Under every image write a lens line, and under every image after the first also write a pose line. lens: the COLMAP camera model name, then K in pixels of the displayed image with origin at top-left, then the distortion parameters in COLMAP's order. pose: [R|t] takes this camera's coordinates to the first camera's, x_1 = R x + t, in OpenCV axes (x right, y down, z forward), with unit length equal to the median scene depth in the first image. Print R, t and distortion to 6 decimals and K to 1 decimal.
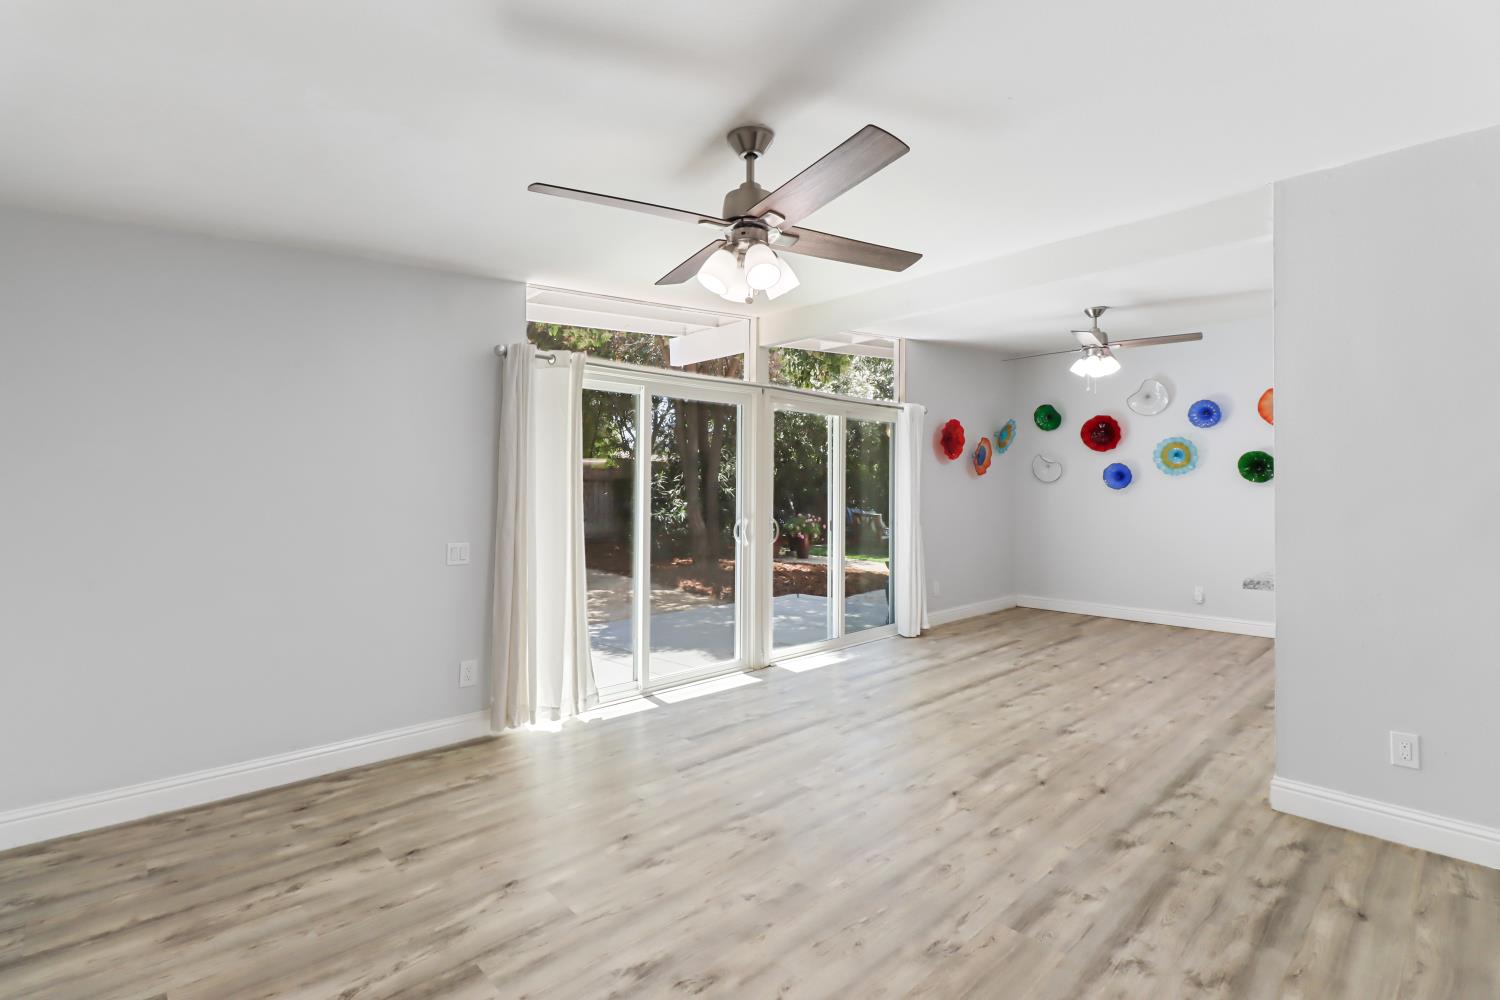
lens RADIAL K [[689.0, 0, 745.5], [0, 689.0, 483.0], [0, 0, 1]] dist [0.022448, -0.015530]
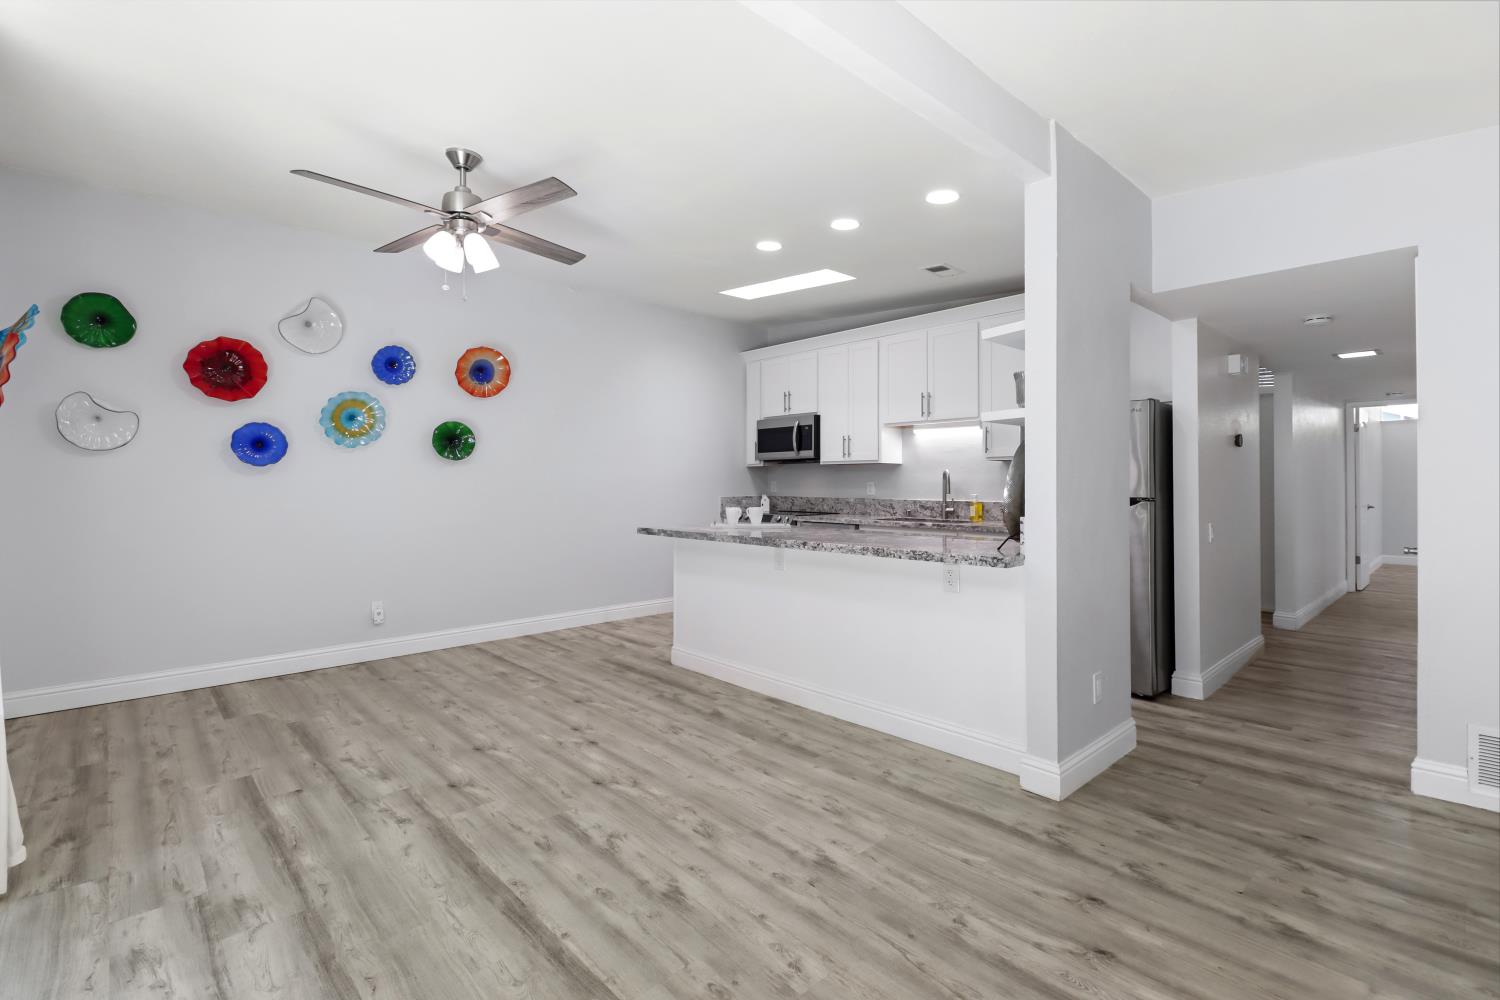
lens RADIAL K [[689.0, 0, 745.5], [0, 689.0, 483.0], [0, 0, 1]] dist [0.022448, -0.015530]
pose [[0.001355, -0.004090, 0.999991, -0.126801], [-0.007904, 0.999960, 0.004101, 0.033993], [-0.999968, -0.007909, 0.001322, 1.089751]]
